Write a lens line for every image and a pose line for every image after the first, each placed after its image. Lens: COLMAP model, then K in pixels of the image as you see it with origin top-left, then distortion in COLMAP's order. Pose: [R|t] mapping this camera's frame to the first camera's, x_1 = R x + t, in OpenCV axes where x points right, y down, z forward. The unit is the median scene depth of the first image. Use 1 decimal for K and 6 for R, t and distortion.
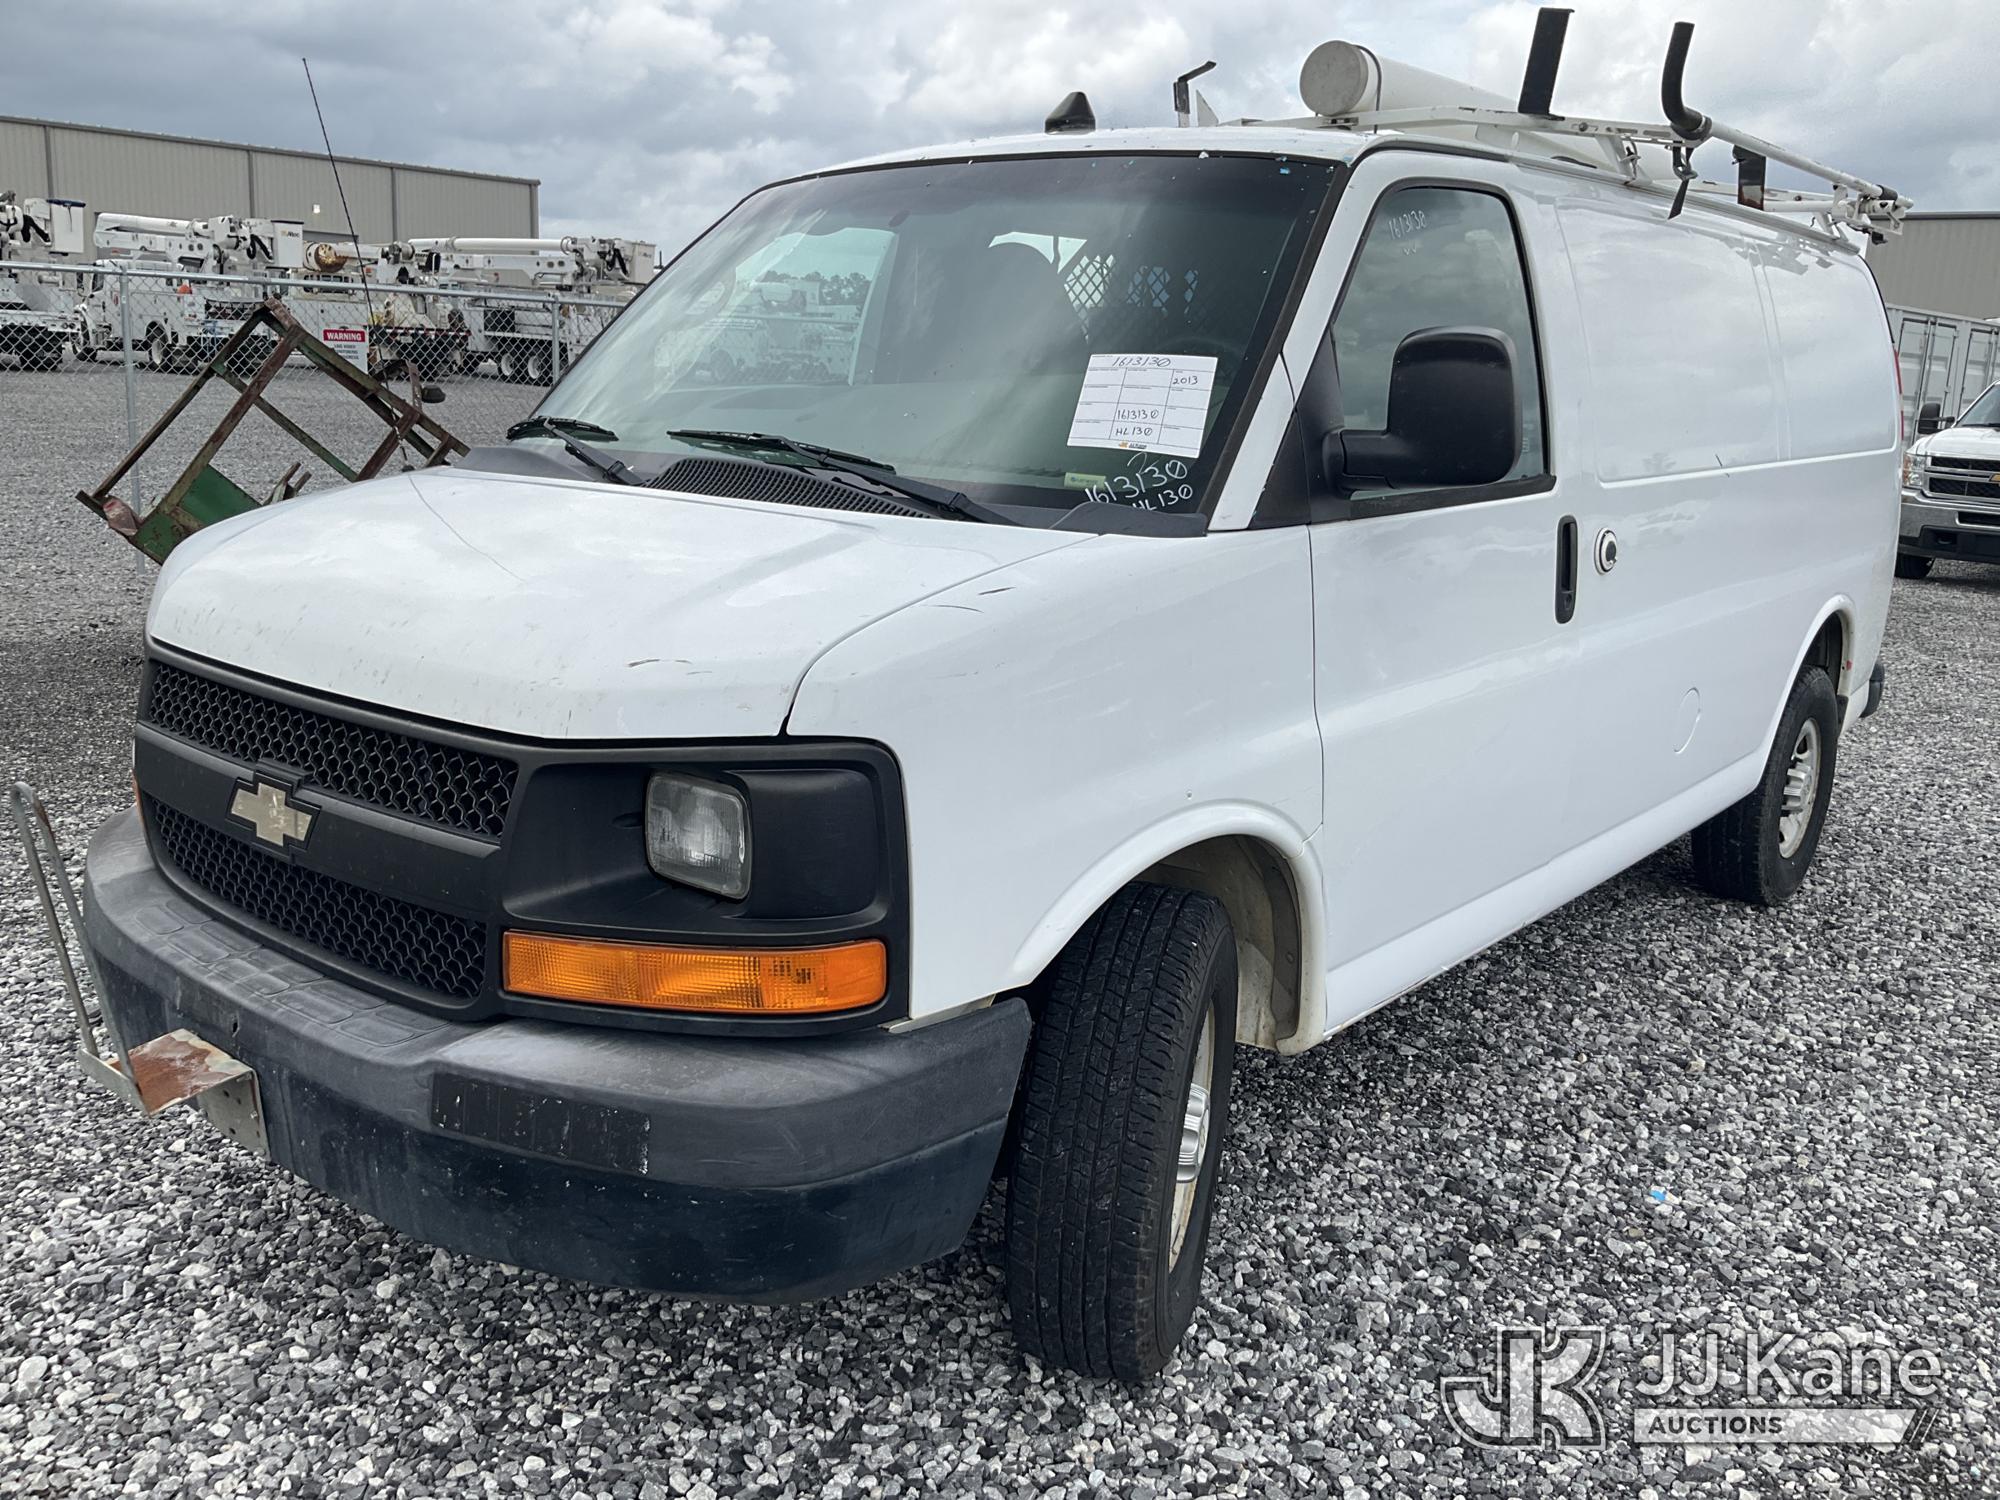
lens RADIAL K [[1609.9, 0, 995.6], [0, 1609.9, 755.7], [0, 0, 1]] dist [0.022448, -0.037617]
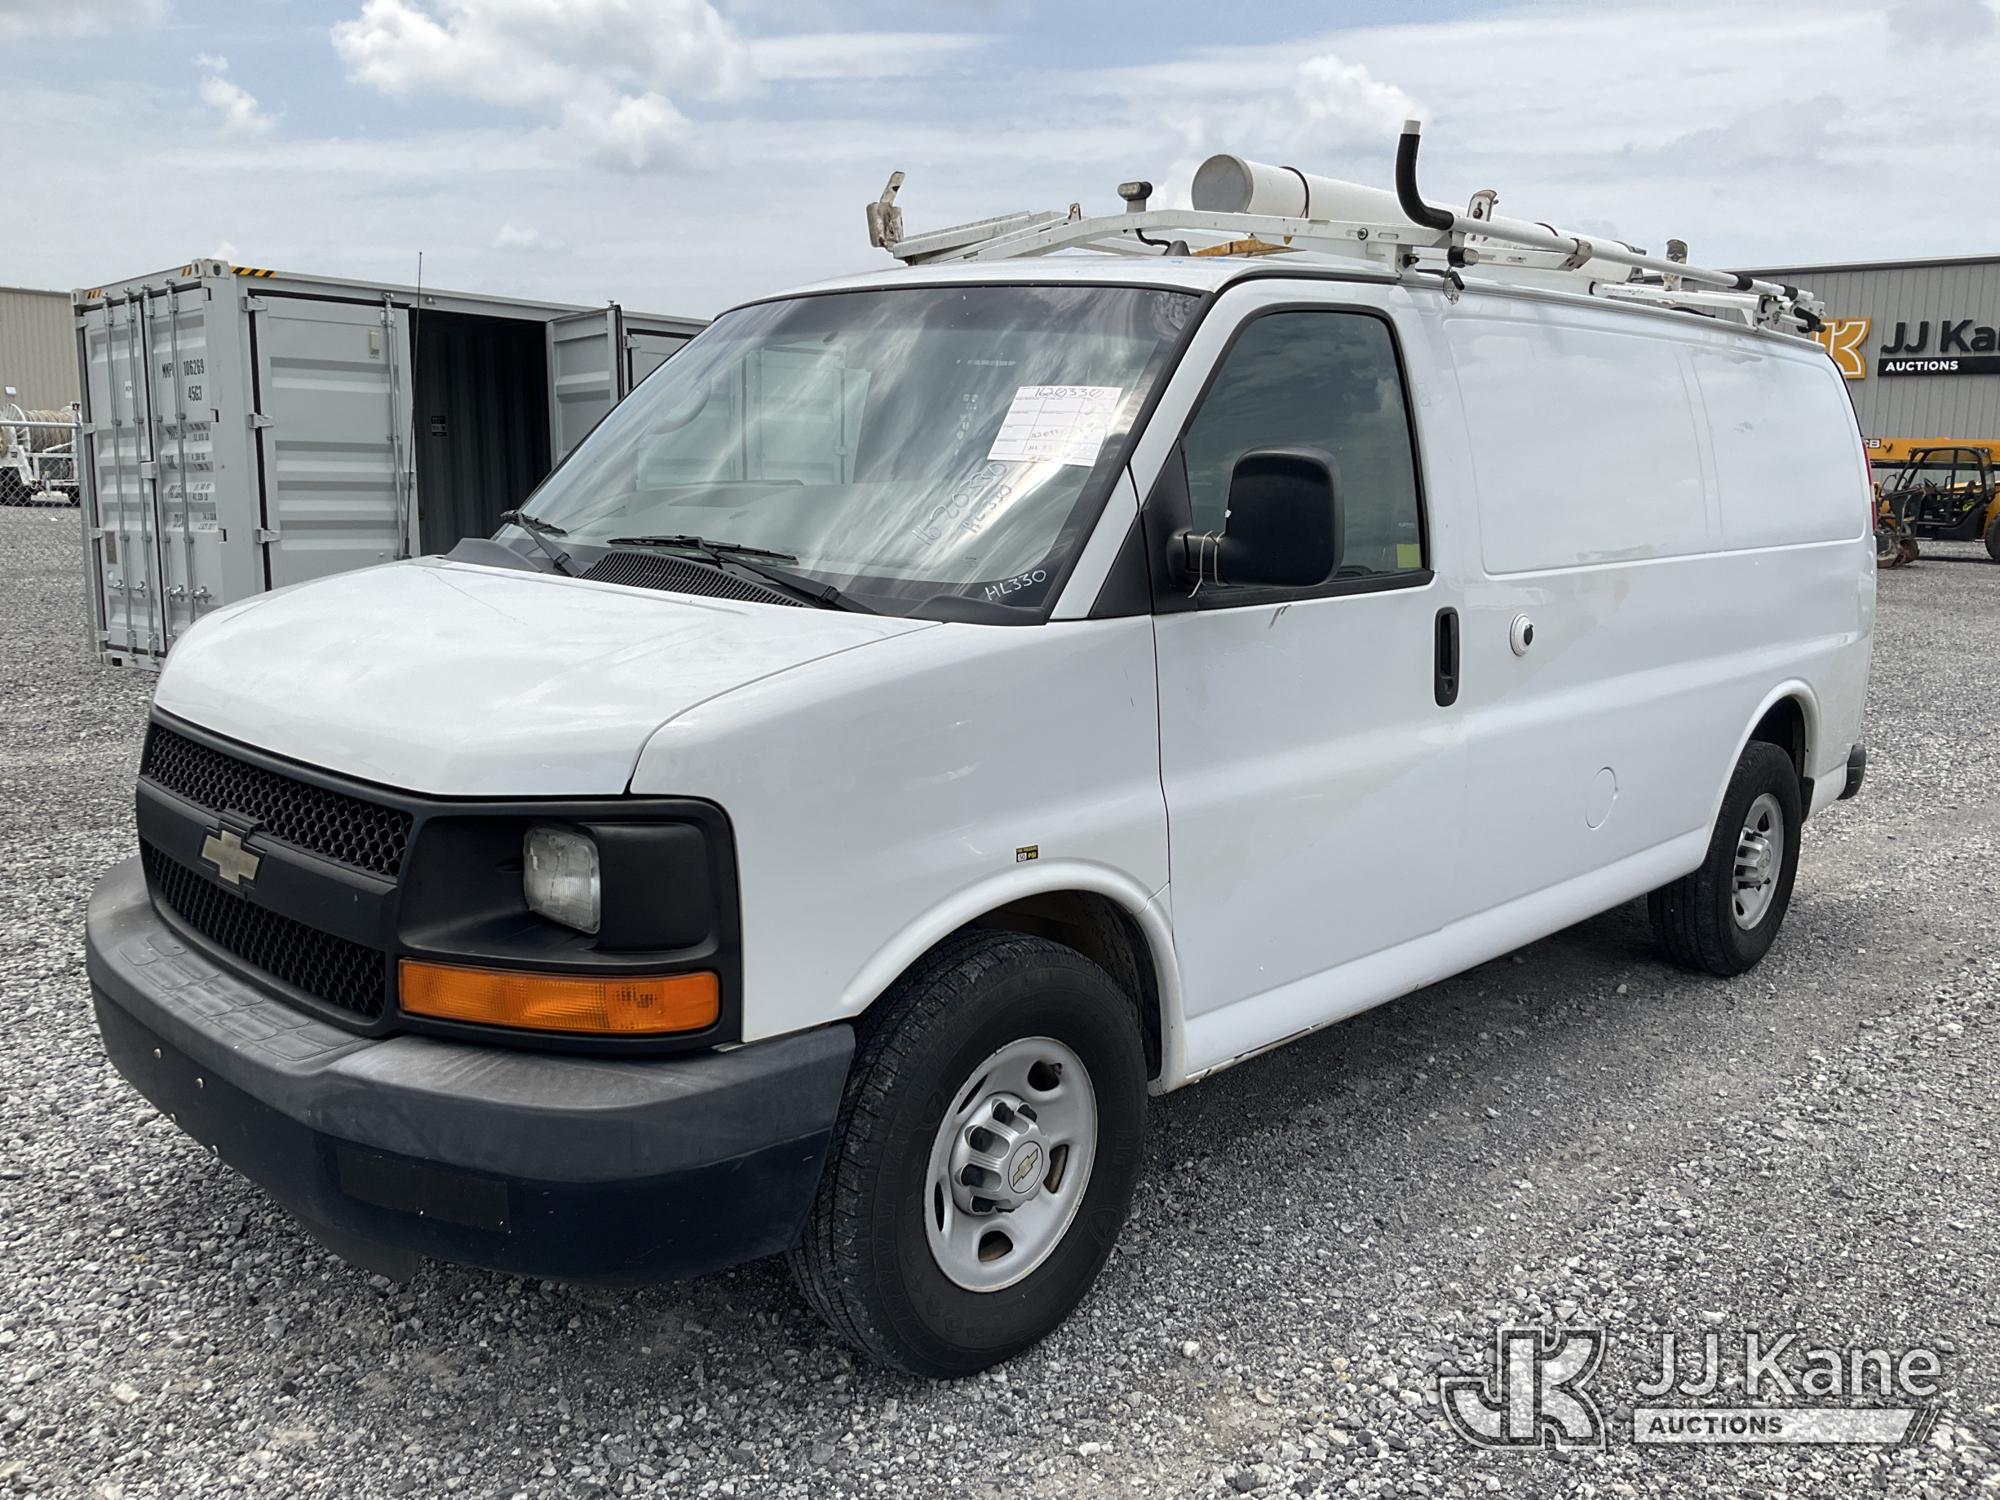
lens RADIAL K [[1609.9, 0, 1028.3], [0, 1609.9, 769.9], [0, 0, 1]] dist [0.022448, -0.037617]
pose [[0.998530, 0.013311, -0.052546, 0.182361], [-0.015185, 0.999257, -0.035426, 0.006067], [0.052036, 0.036172, 0.997990, -0.129539]]
